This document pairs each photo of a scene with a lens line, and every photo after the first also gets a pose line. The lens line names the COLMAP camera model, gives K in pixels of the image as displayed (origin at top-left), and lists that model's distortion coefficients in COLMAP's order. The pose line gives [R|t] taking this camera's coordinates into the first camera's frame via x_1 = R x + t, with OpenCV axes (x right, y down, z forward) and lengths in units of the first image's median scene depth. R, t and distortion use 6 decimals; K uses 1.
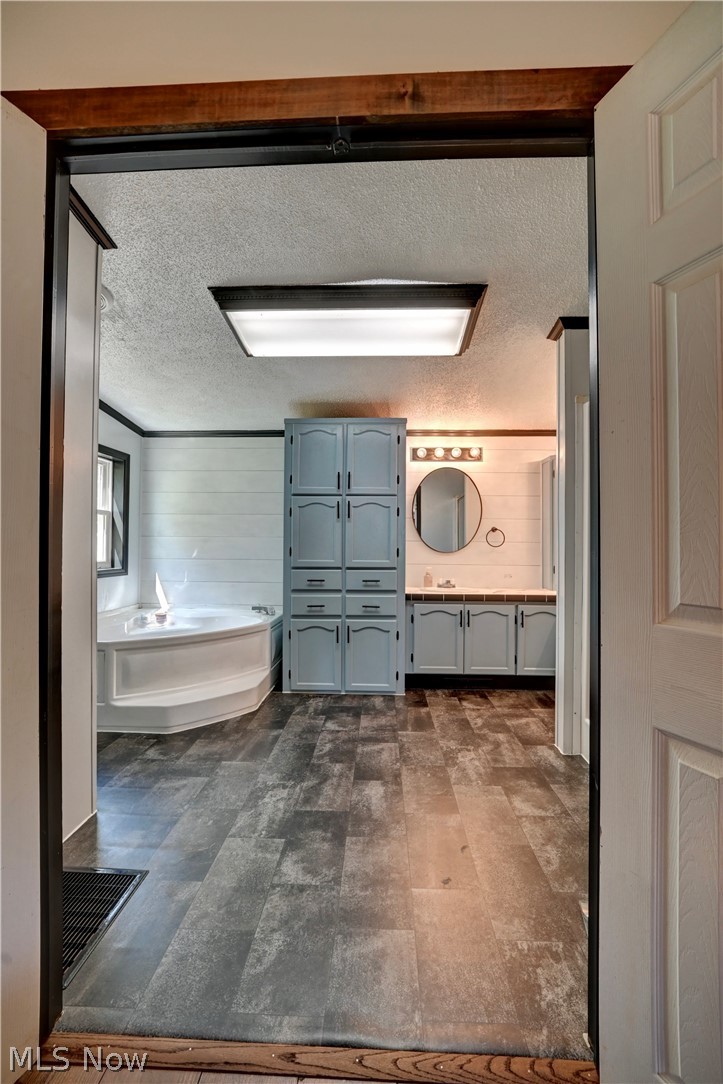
lens RADIAL K [[449.5, 0, 361.5], [0, 449.5, 542.0], [0, 0, 1]] dist [-0.023464, 0.000583]
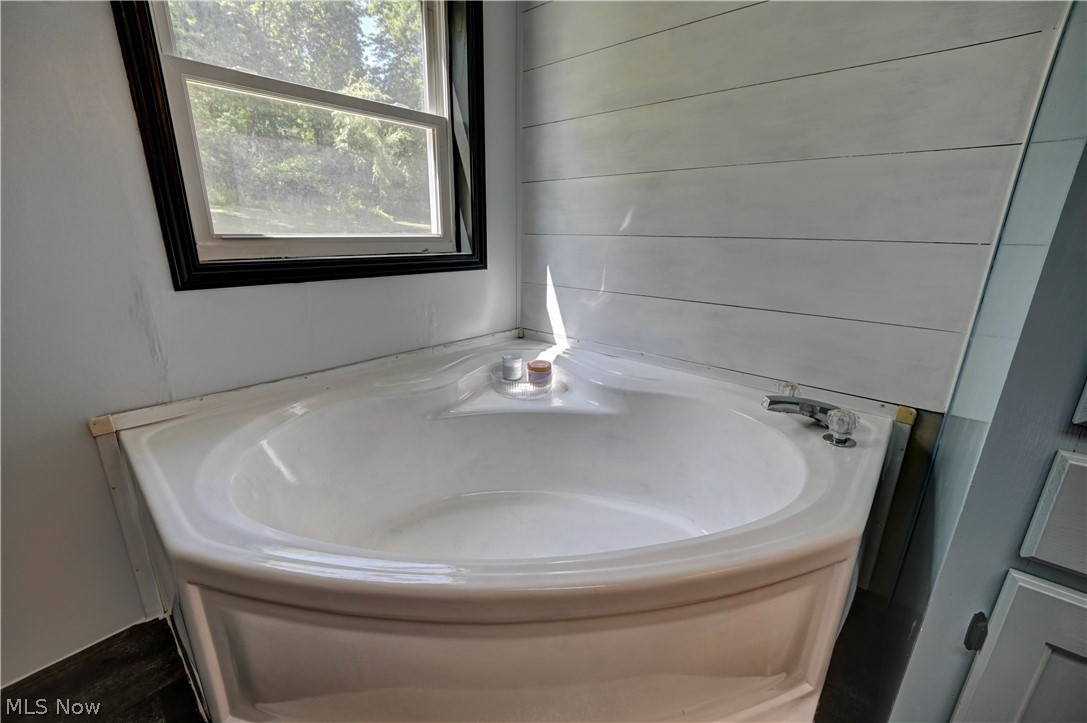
lens RADIAL K [[438.8, 0, 542.8], [0, 438.8, 363.5], [0, 0, 1]] dist [-0.025470, 0.005765]
pose [[0.780154, 0.181928, -0.598550, -0.213421], [-0.001921, 0.957473, 0.288518, 0.041434], [0.625585, -0.223938, 0.747325, 0.764972]]
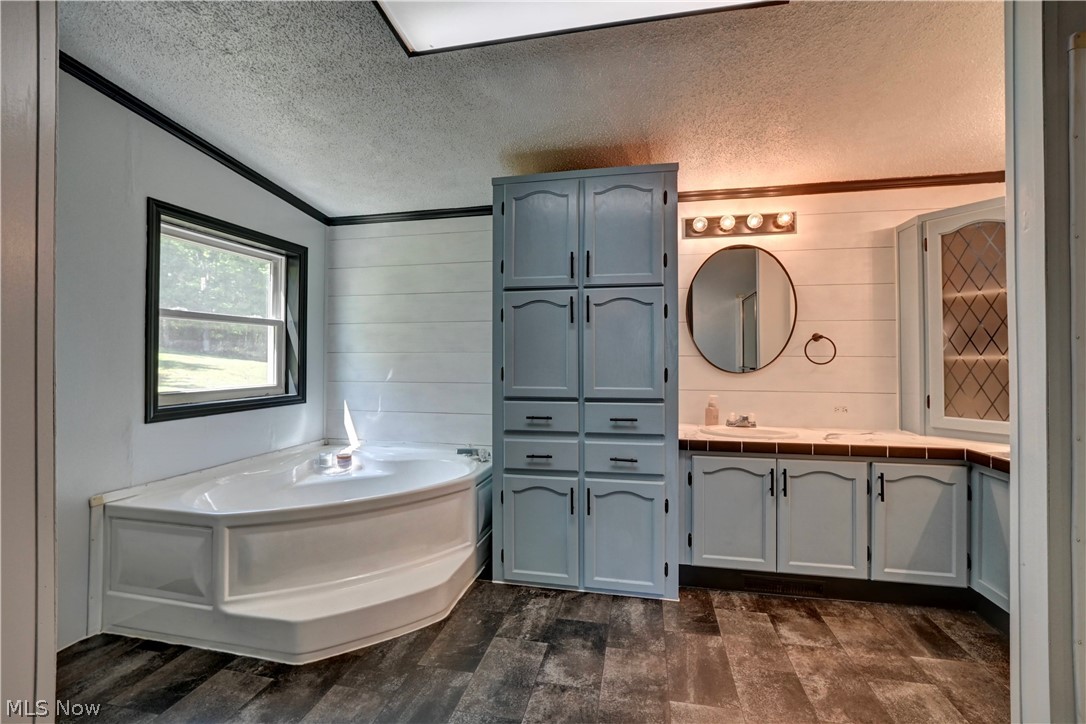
lens RADIAL K [[450.3, 0, 548.6], [0, 450.3, 354.6], [0, 0, 1]] dist [-0.023464, 0.000583]
pose [[0.986556, -0.008692, -0.163191, 0.020873], [0.008740, 0.999962, -0.000423, -0.006821], [0.163188, -0.001009, 0.986594, 0.344783]]
